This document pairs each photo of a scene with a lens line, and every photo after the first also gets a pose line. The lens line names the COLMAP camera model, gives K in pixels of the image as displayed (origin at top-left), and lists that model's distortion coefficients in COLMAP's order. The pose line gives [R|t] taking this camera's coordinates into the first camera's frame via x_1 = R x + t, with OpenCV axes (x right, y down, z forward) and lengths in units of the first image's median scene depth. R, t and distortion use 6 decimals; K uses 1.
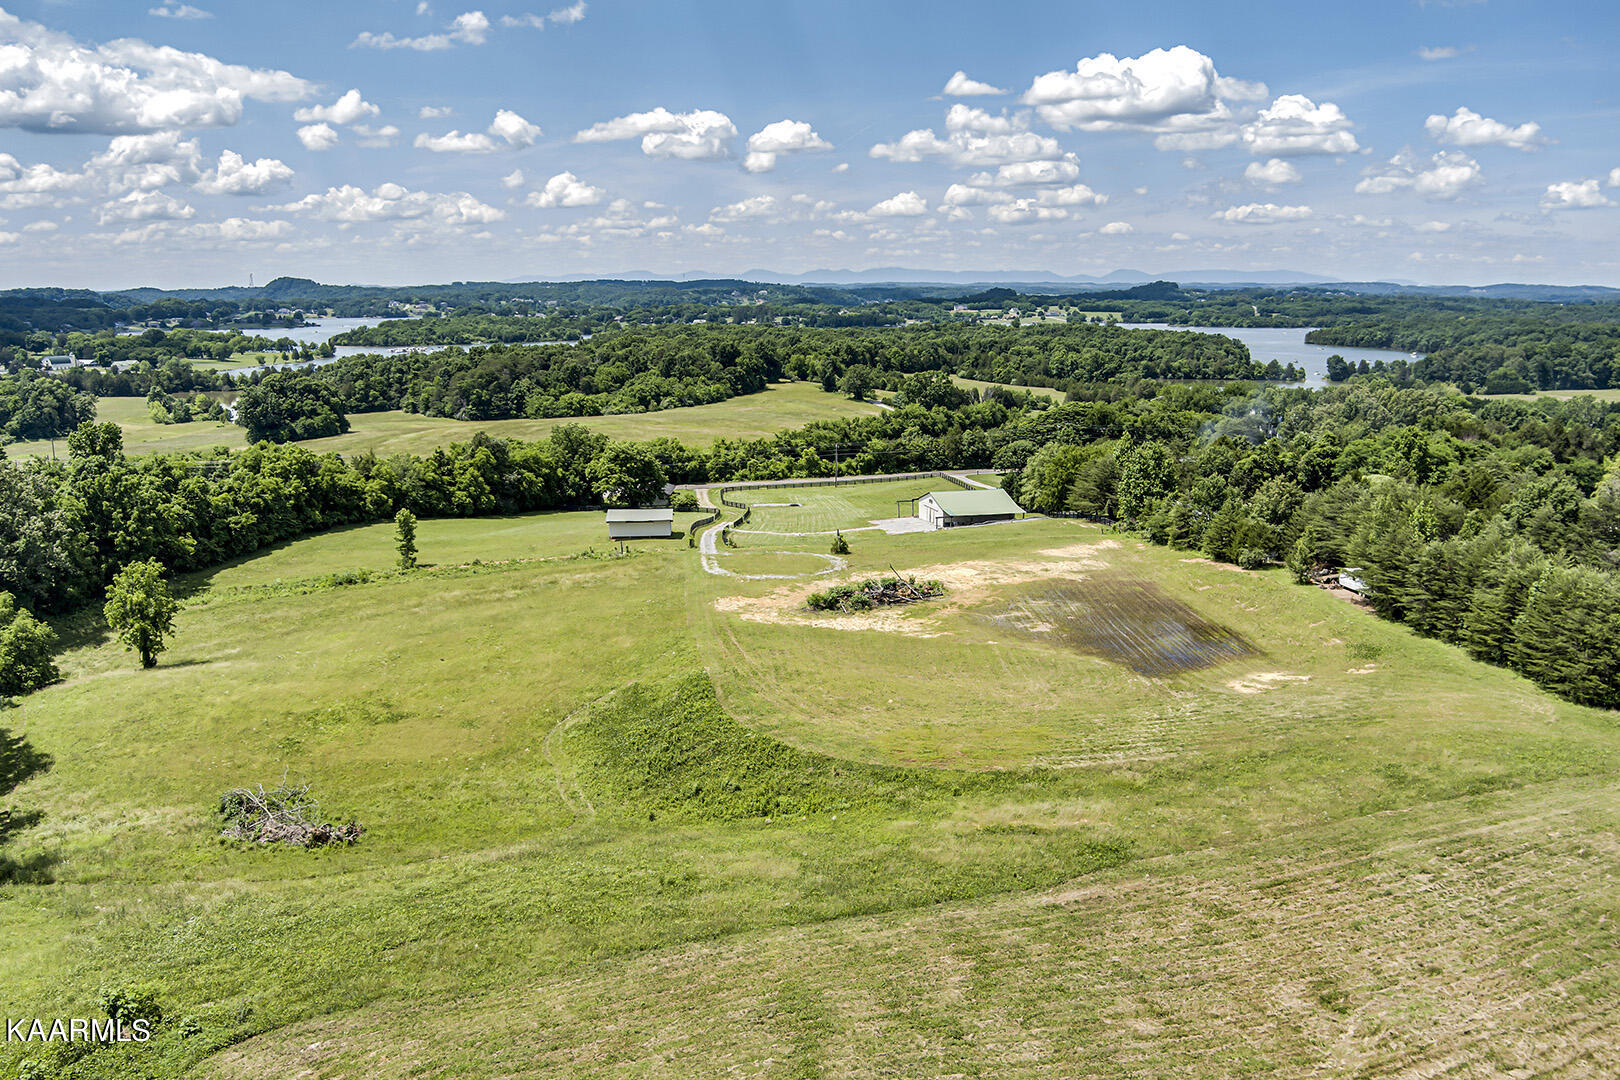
lens RADIAL K [[1269.6, 0, 808.7], [0, 1269.6, 536.9], [0, 0, 1]] dist [-0.066701, 0.003068]
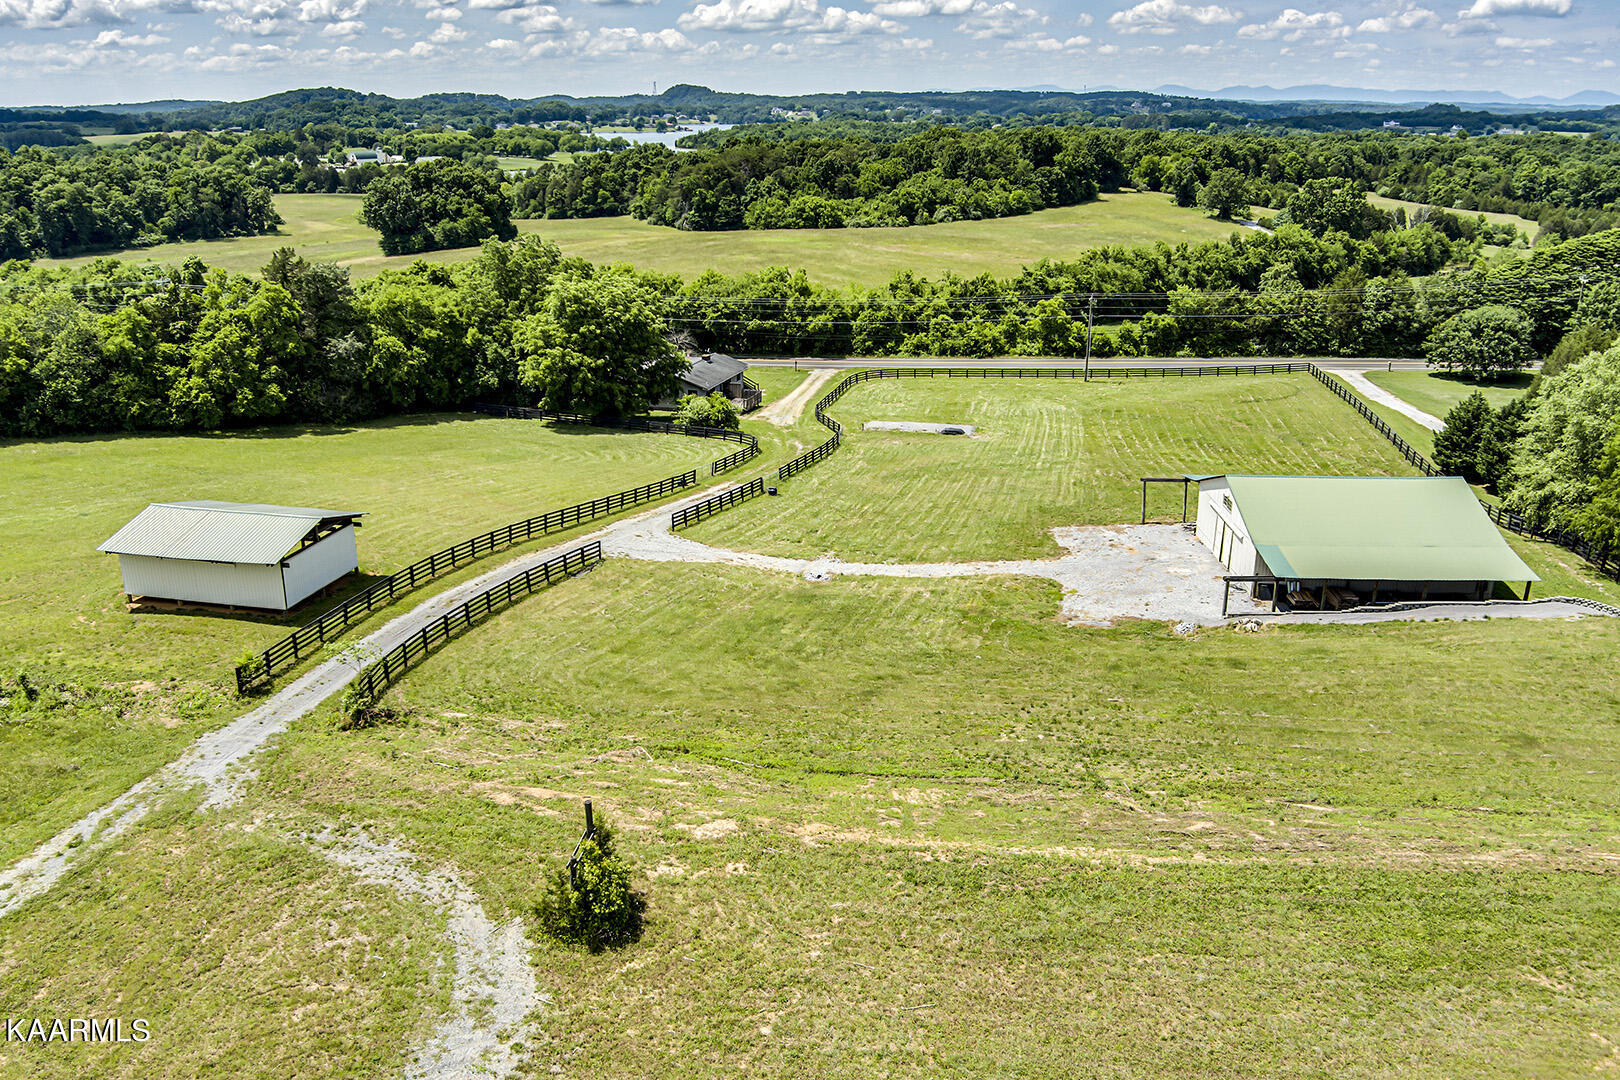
lens RADIAL K [[1269.6, 0, 814.8], [0, 1269.6, 553.8], [0, 0, 1]] dist [-0.066701, 0.003068]
pose [[0.956387, 0.098839, -0.274871, 0.036031], [-0.055914, 0.985558, 0.159841, -0.026190], [0.286700, -0.137501, 0.948102, 0.276967]]
